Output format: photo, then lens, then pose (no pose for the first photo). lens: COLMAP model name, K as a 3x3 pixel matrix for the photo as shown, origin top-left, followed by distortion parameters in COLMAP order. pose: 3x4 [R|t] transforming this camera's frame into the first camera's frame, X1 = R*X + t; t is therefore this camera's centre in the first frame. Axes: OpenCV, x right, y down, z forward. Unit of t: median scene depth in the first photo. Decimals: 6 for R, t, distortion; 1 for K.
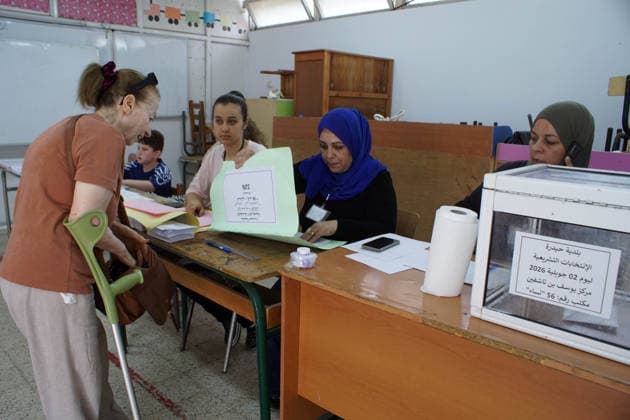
lens RADIAL K [[477.4, 0, 315.0], [0, 477.4, 210.0], [0, 0, 1]] dist [-0.096482, -0.002306]
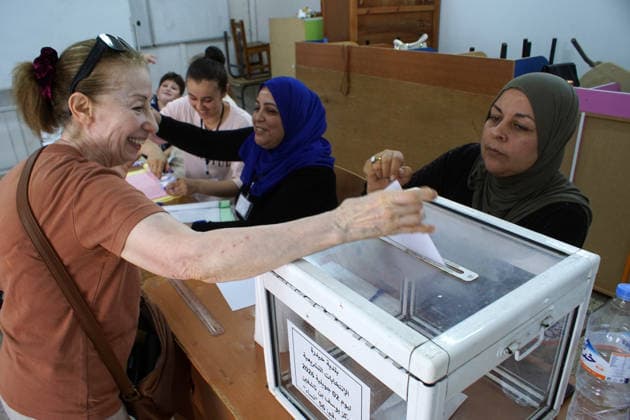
lens RADIAL K [[477.4, 0, 315.0], [0, 477.4, 210.0], [0, 0, 1]] dist [-0.096482, -0.002306]
pose [[0.979722, 0.022625, -0.199082, 0.125611], [0.019266, 0.978363, 0.205998, -0.059381], [0.199435, -0.205656, 0.958087, 0.057368]]
